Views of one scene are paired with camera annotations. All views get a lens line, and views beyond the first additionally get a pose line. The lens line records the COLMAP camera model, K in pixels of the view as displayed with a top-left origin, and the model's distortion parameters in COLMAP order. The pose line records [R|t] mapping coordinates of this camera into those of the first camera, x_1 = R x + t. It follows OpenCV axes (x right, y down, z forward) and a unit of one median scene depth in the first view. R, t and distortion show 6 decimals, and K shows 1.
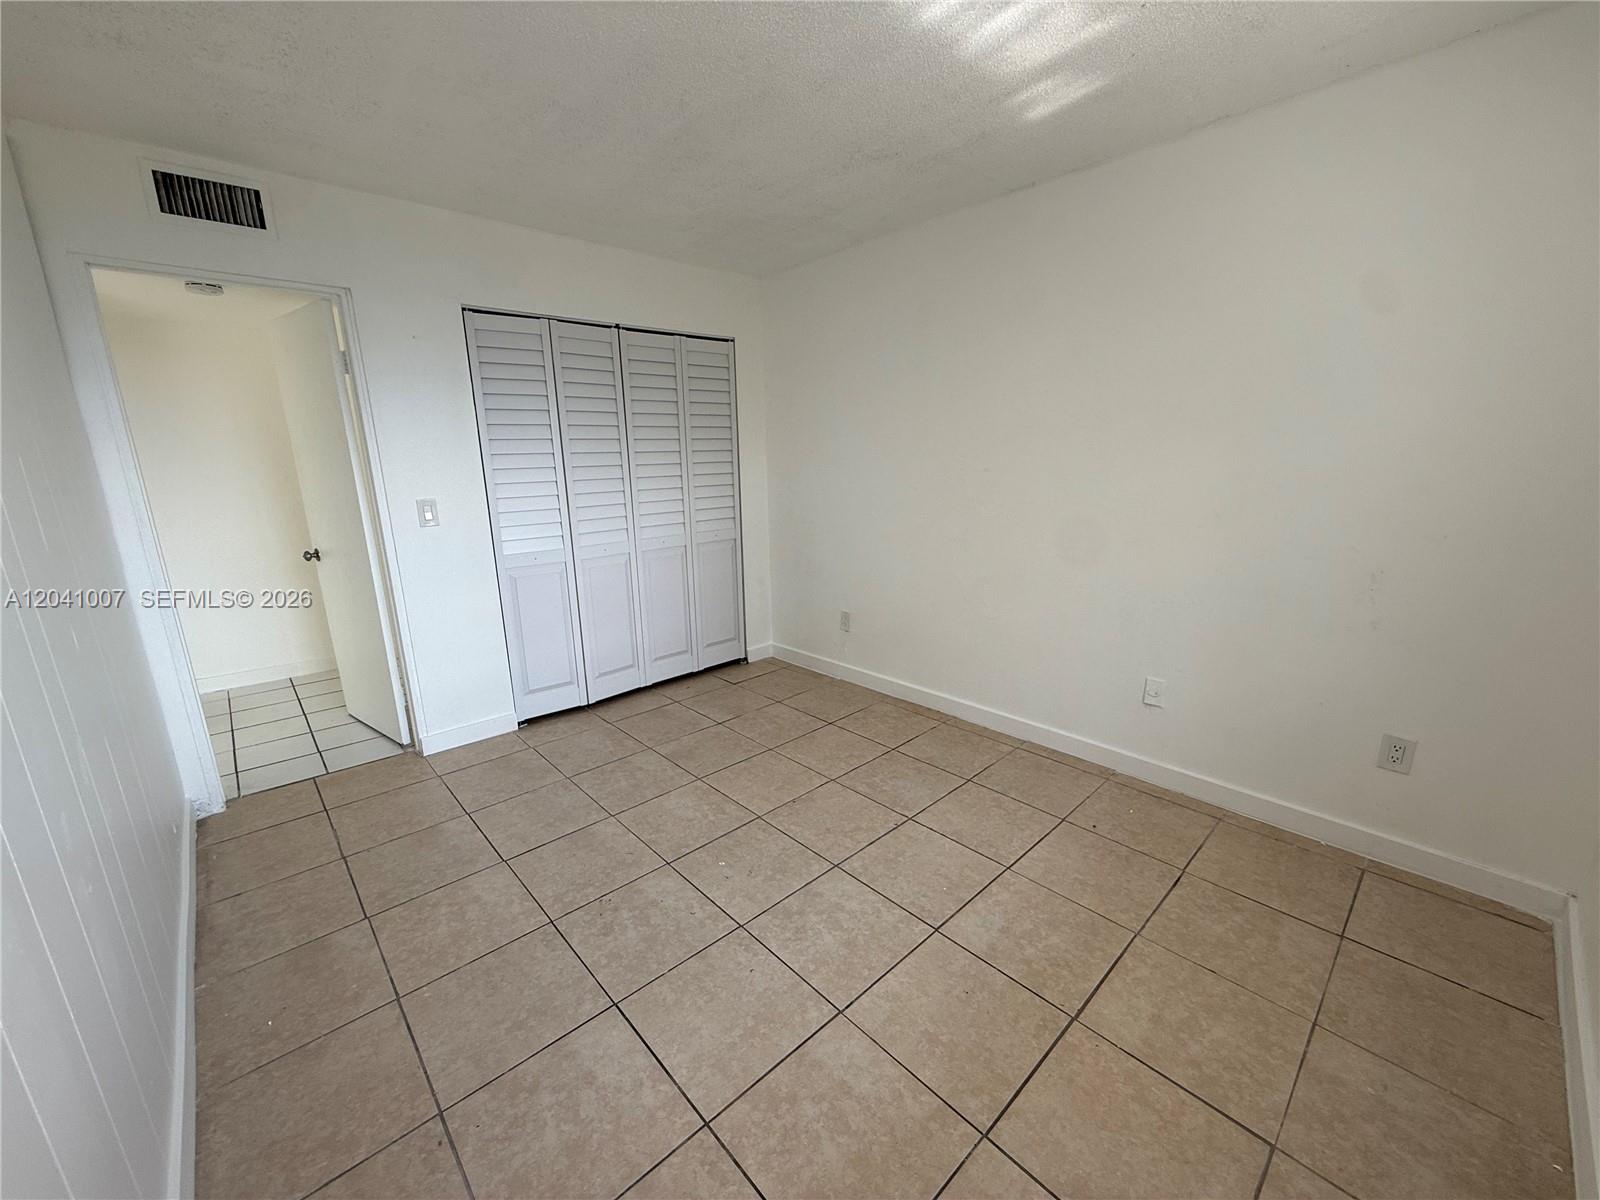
lens RADIAL K [[645.0, 0, 797.4], [0, 645.0, 611.2], [0, 0, 1]] dist [-0.000592, -0.000240]
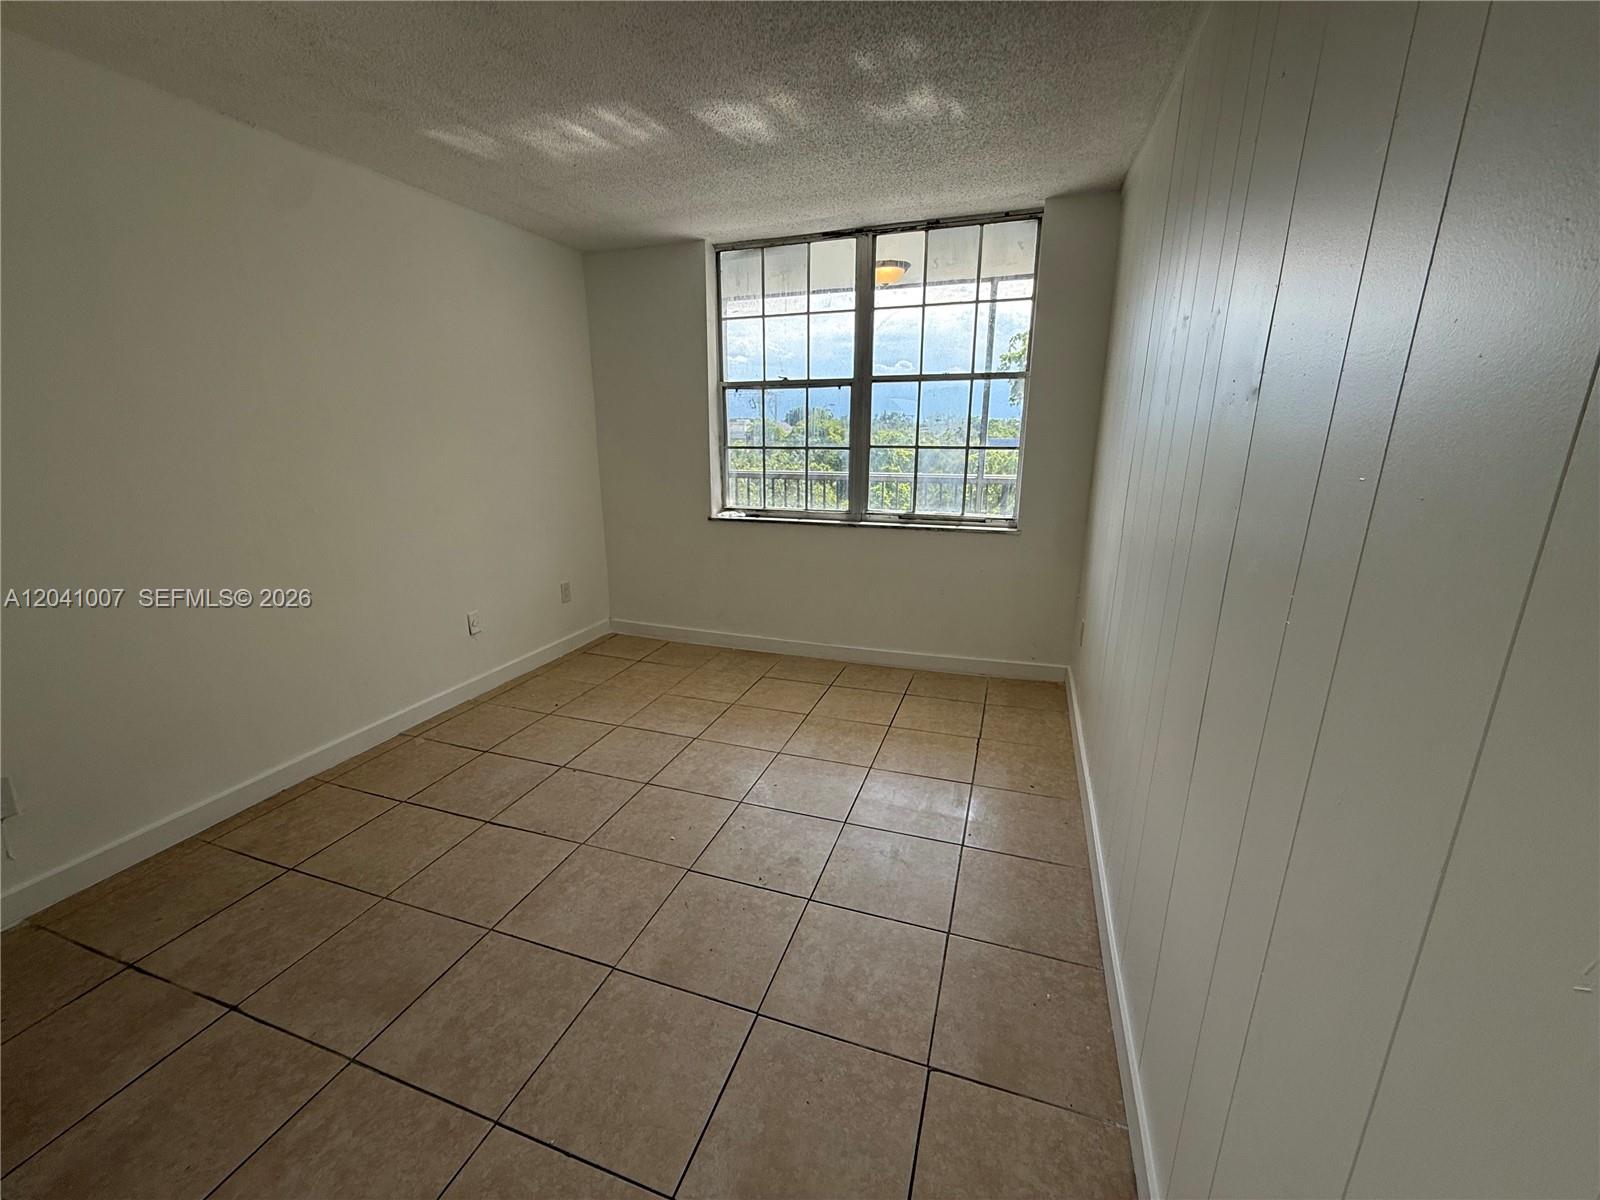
lens RADIAL K [[645.0, 0, 797.4], [0, 645.0, 611.2], [0, 0, 1]] dist [-0.000592, -0.000240]
pose [[-0.485994, -0.207643, 0.848937, -0.959487], [0.235994, 0.904103, 0.356236, -0.227713], [-0.841497, 0.373473, -0.390386, 1.072168]]
